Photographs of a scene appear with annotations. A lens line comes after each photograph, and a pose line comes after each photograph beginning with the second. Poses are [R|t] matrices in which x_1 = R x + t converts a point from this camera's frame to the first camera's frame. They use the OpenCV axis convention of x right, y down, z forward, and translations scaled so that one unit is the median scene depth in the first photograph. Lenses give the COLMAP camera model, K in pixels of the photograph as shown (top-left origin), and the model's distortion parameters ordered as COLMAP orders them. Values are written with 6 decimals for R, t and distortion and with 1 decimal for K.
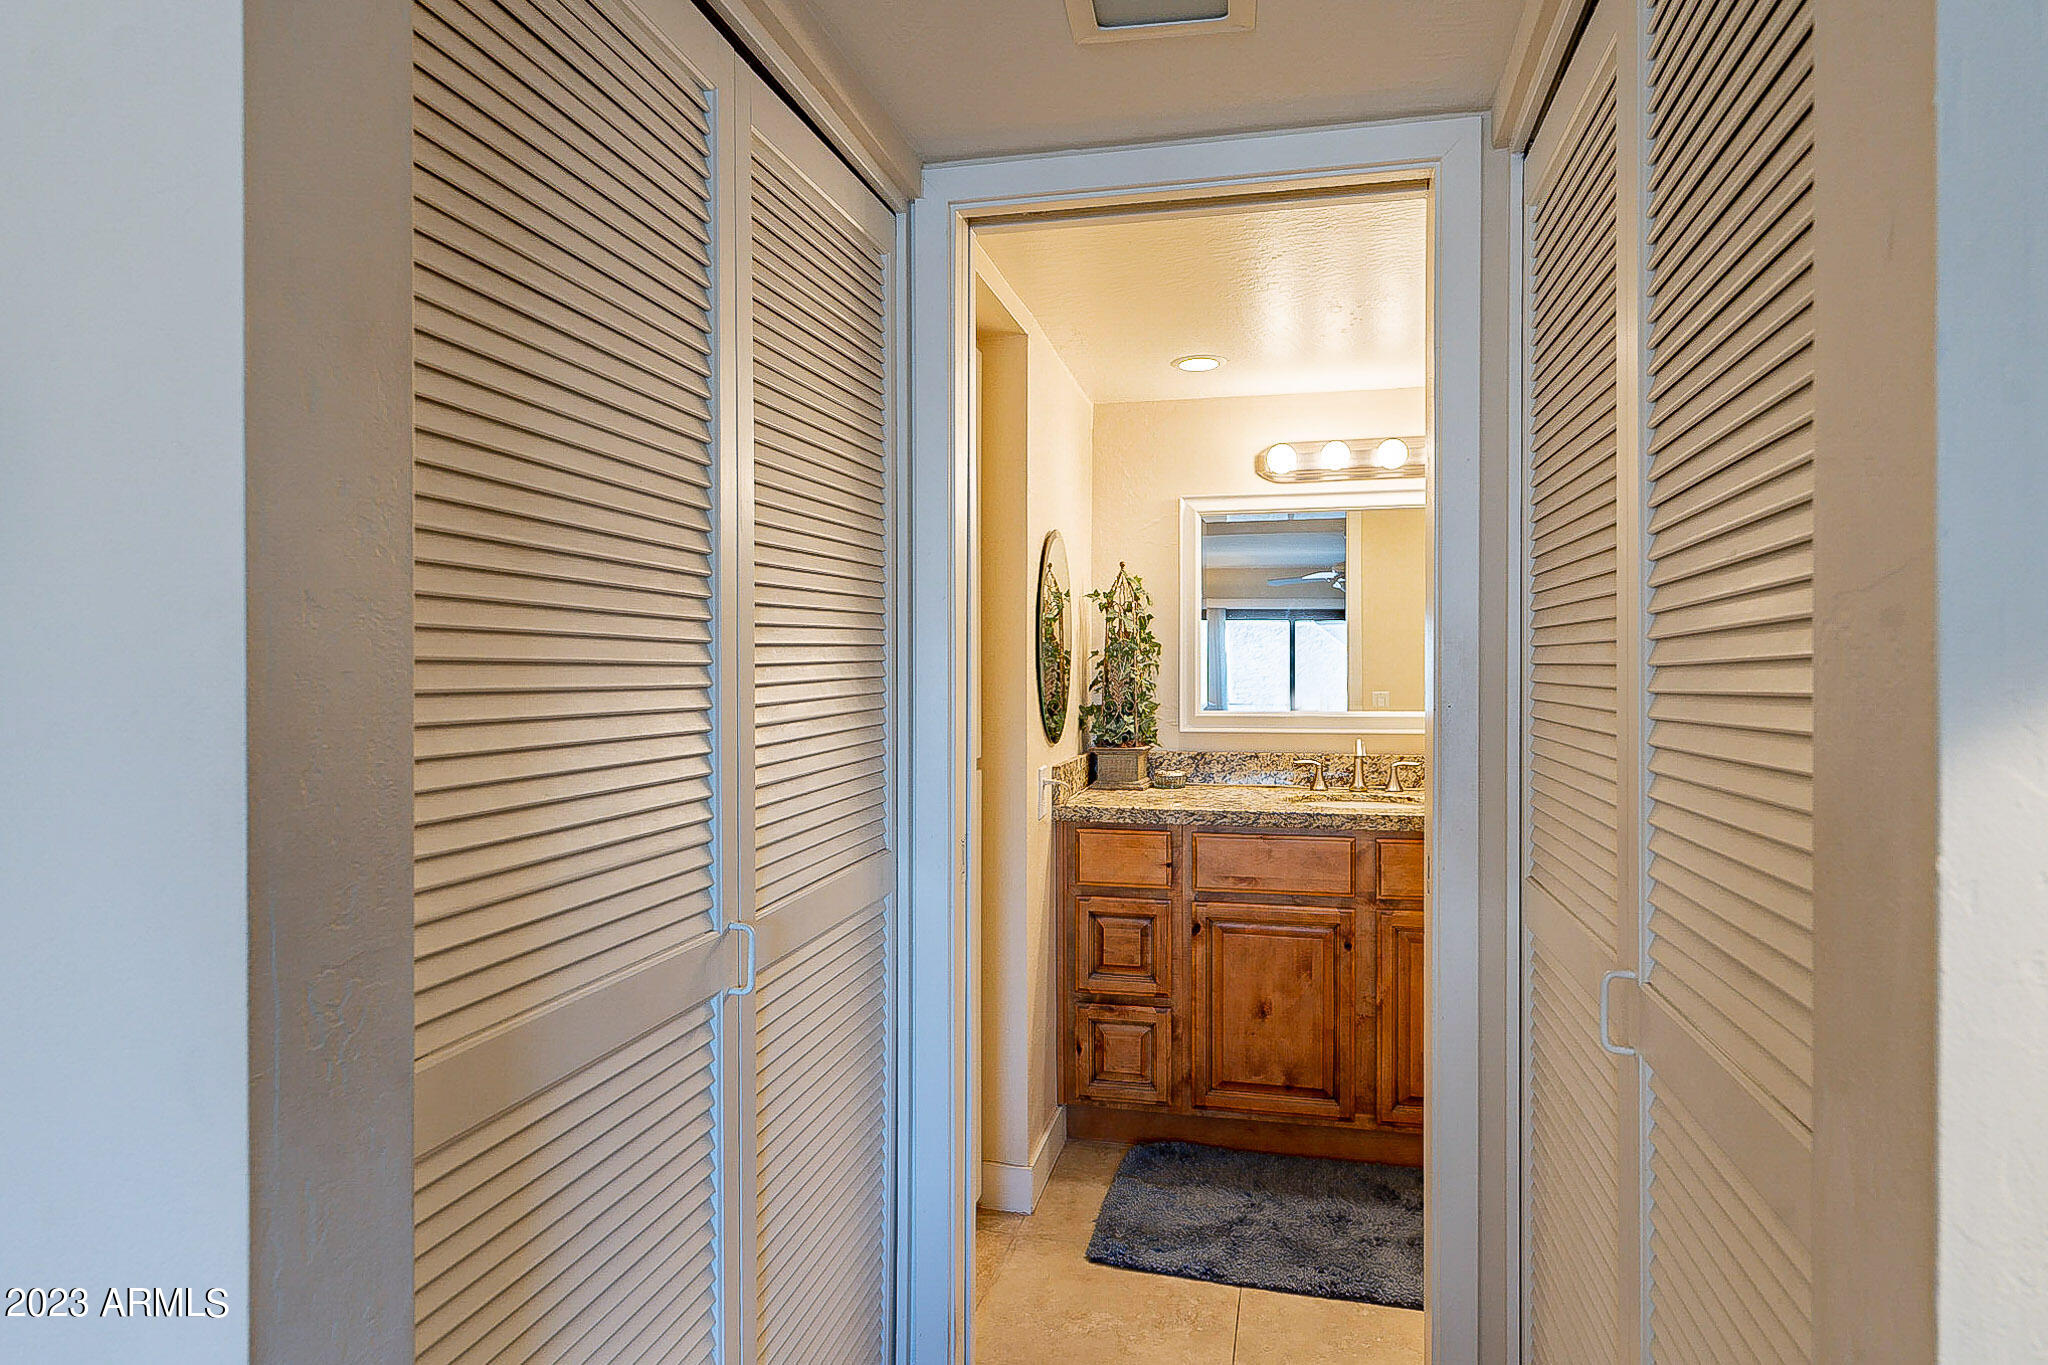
lens RADIAL K [[1161.0, 0, 1021.9], [0, 1161.0, 672.8], [0, 0, 1]] dist [-0.000634, -0.000022]
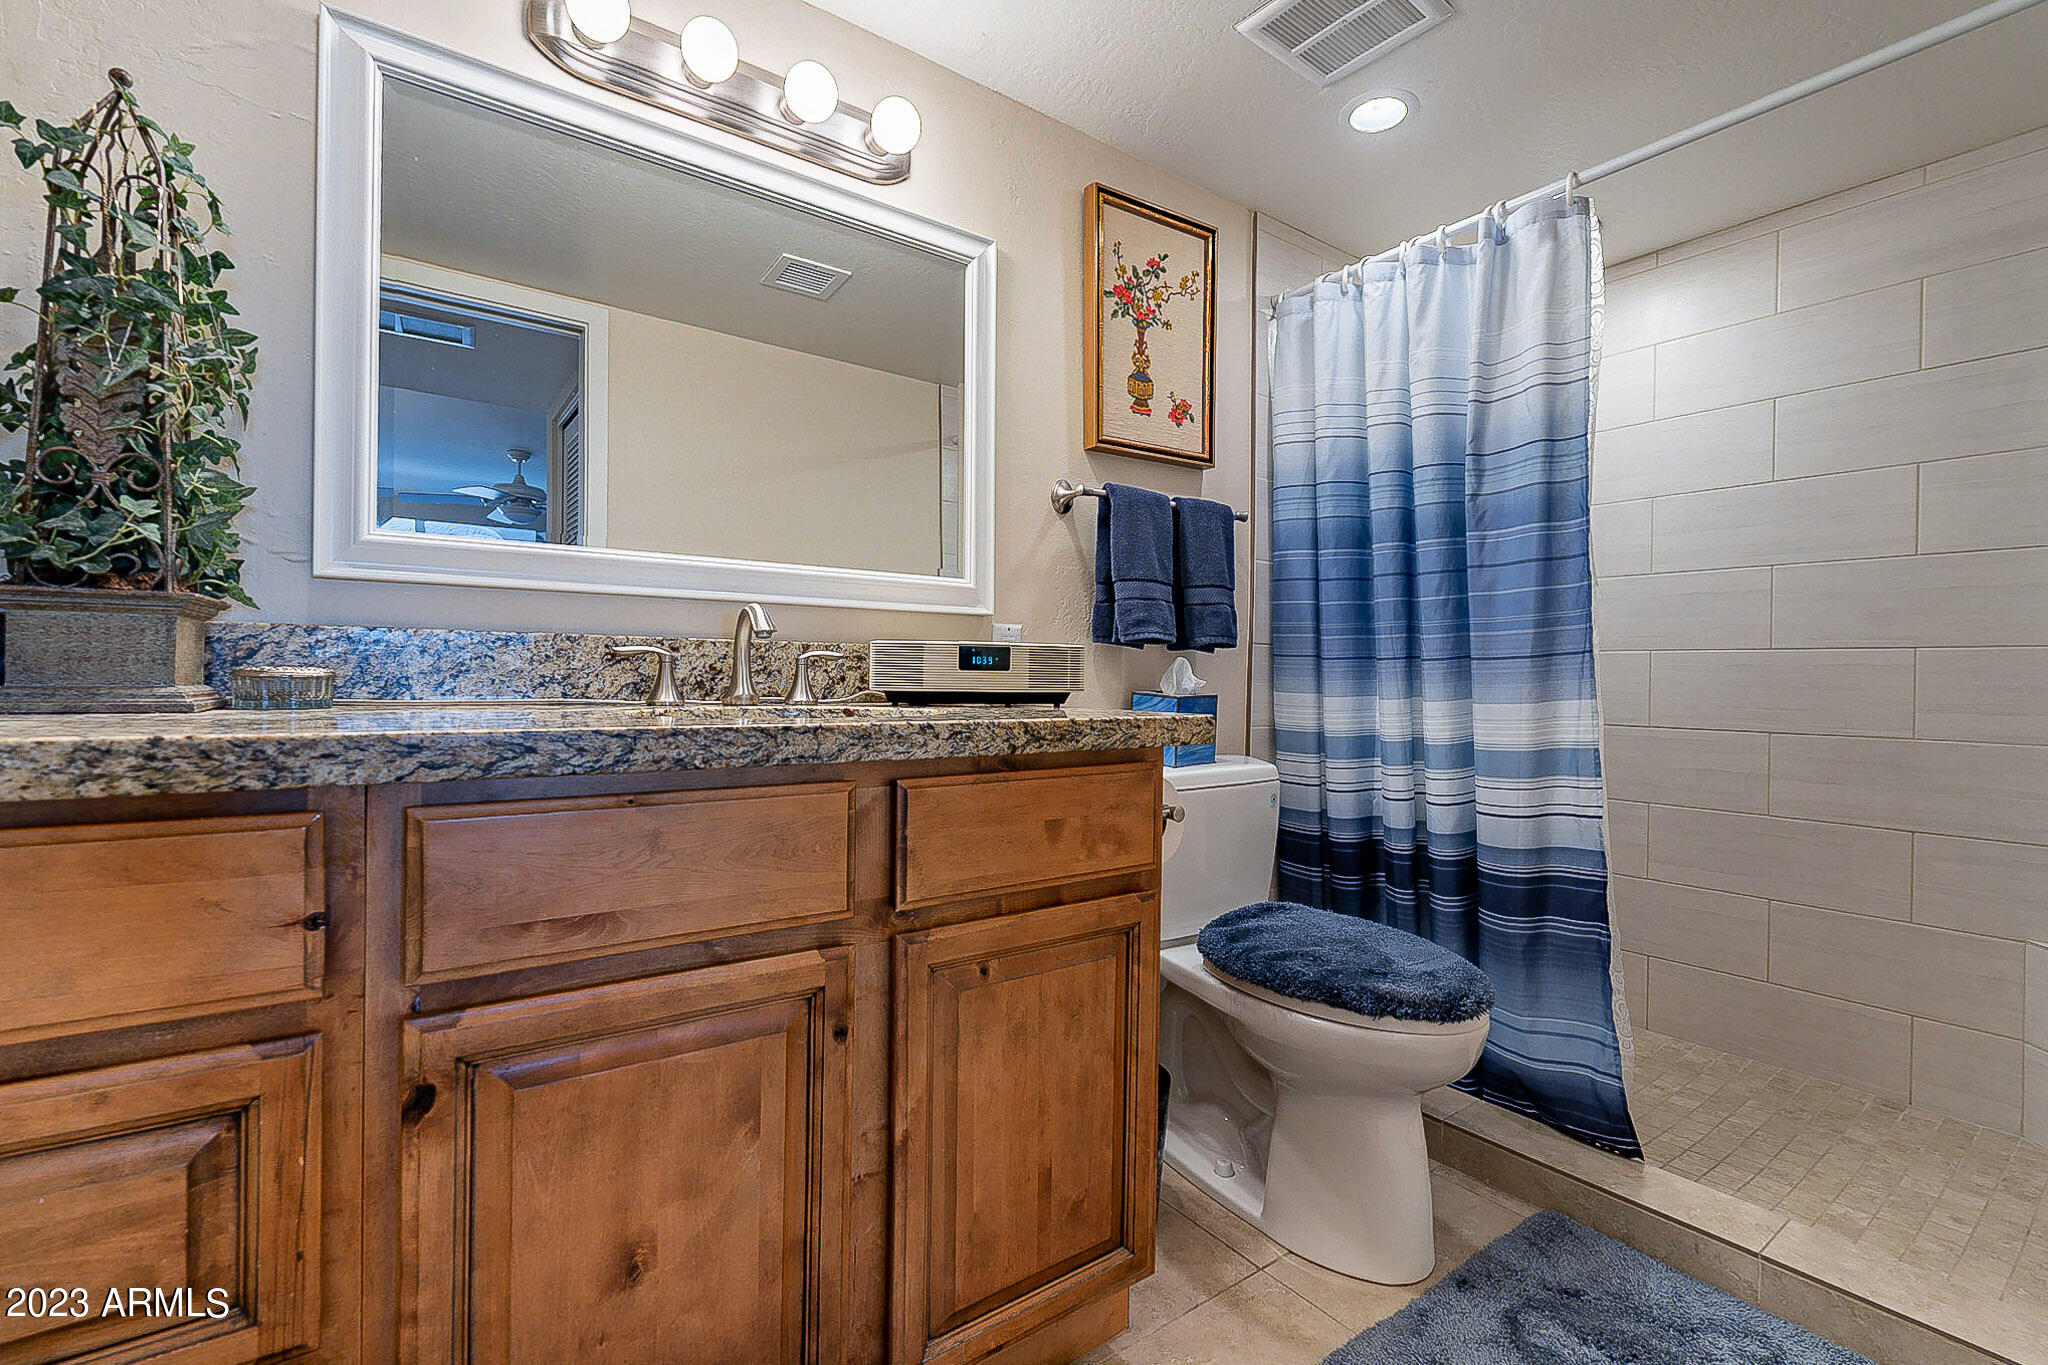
lens RADIAL K [[923.7, 0, 1053.5], [0, 923.7, 679.7], [0, 0, 1]] dist [-0.003022, -0.000902]
pose [[0.644761, 0.007314, 0.764349, 0.065335], [-0.013231, 0.999911, 0.001593, 0.097526], [-0.764269, -0.011140, 0.644801, 0.685671]]
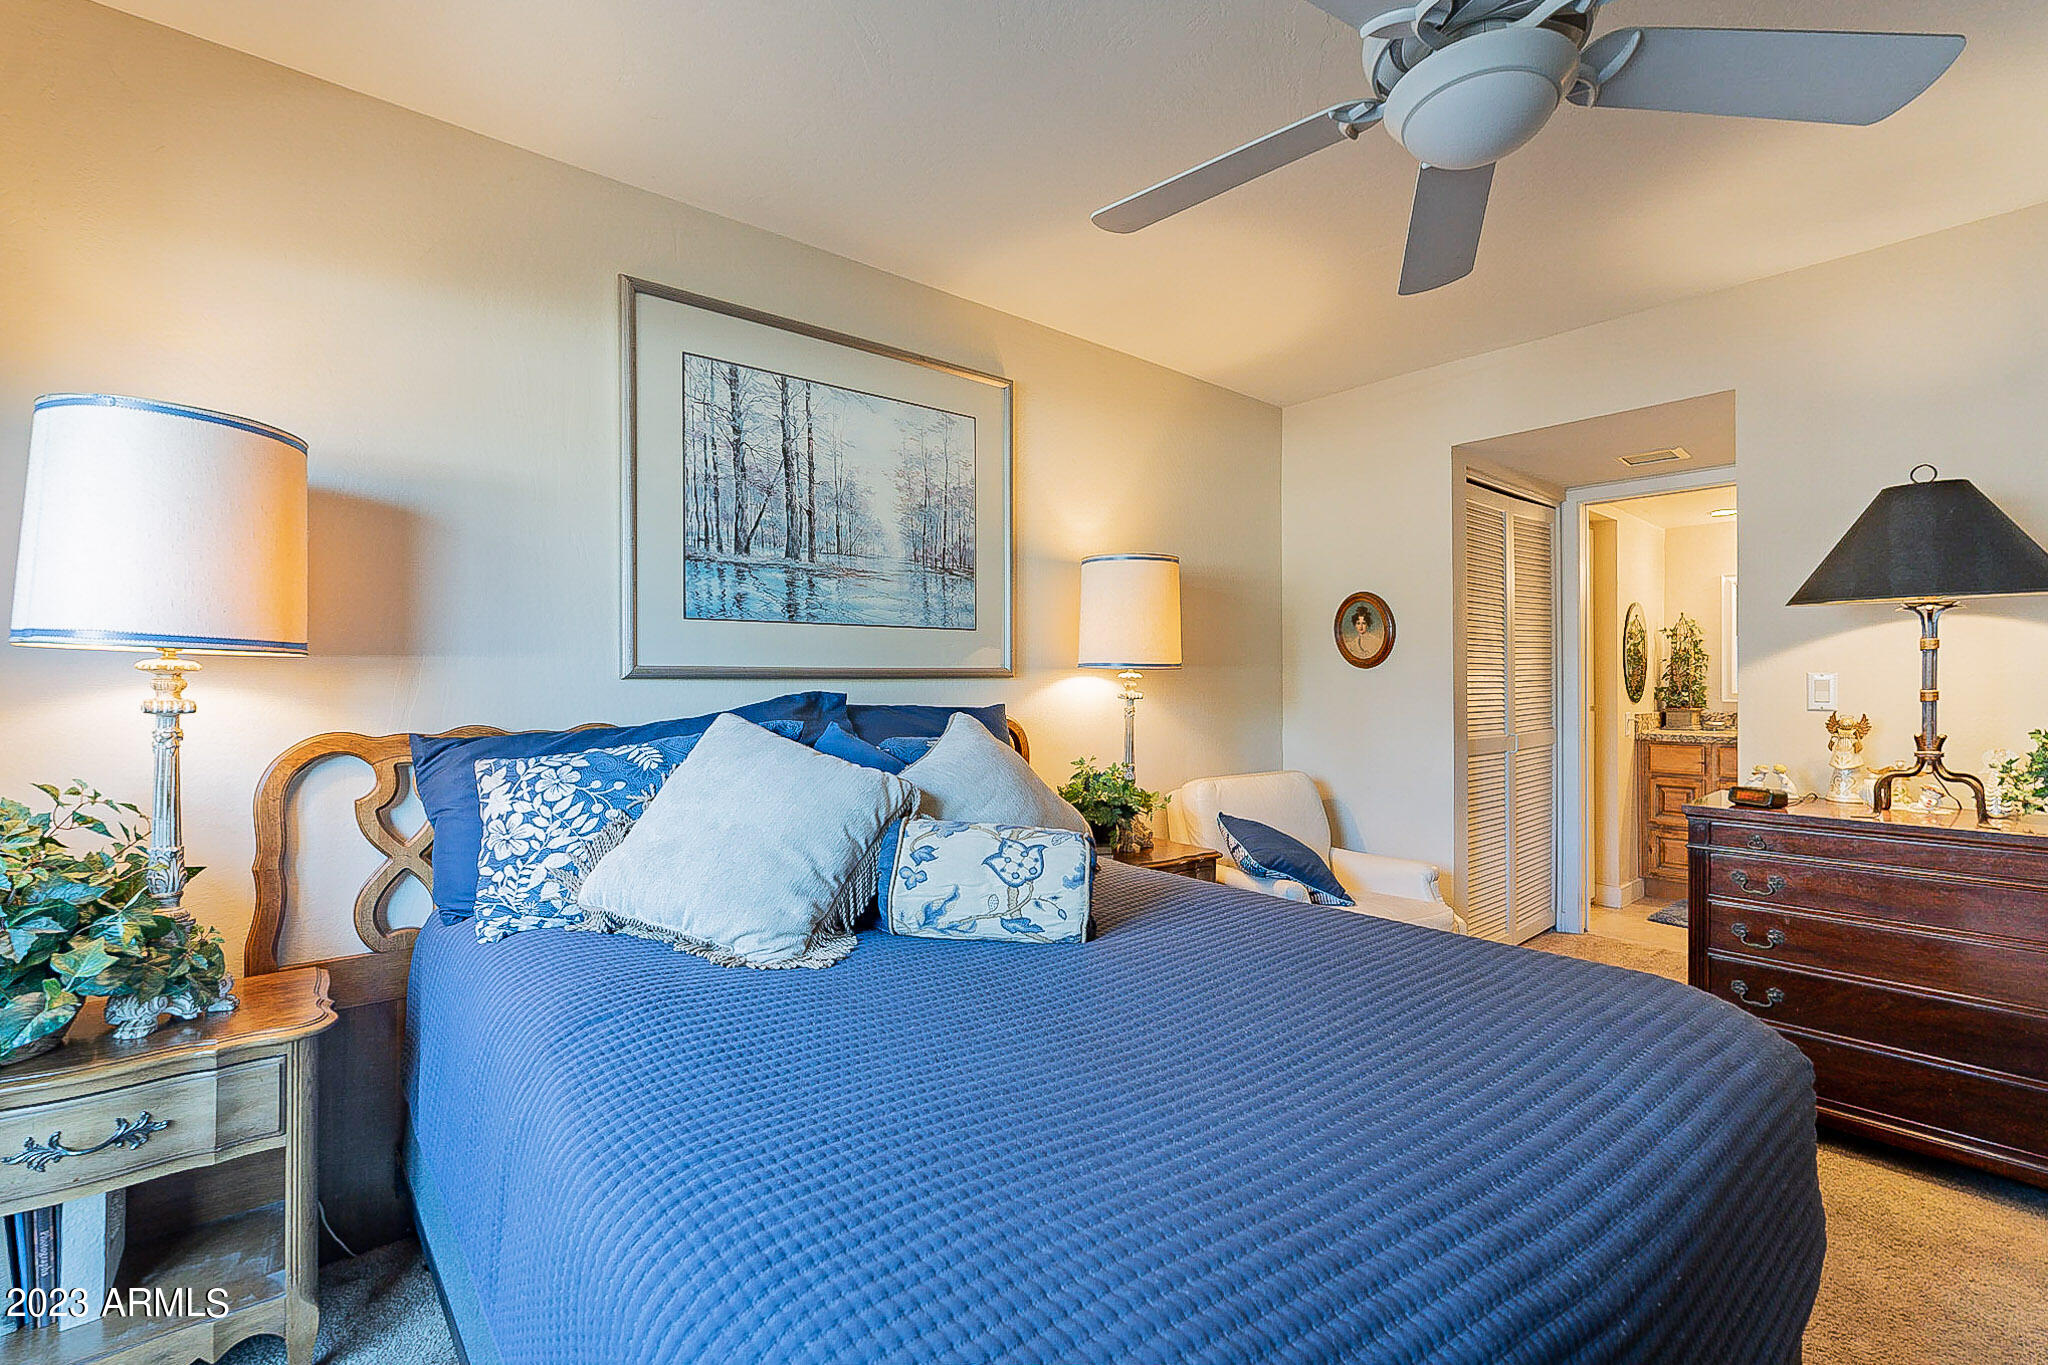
lens RADIAL K [[923.7, 0, 1008.6], [0, 923.7, 679.6], [0, 0, 1]] dist [-0.003022, -0.000902]
pose [[0.817300, -0.002699, -0.576206, 0.061771], [0.000169, 0.999990, -0.004444, 0.025603], [0.576212, 0.003535, 0.817293, -1.012960]]
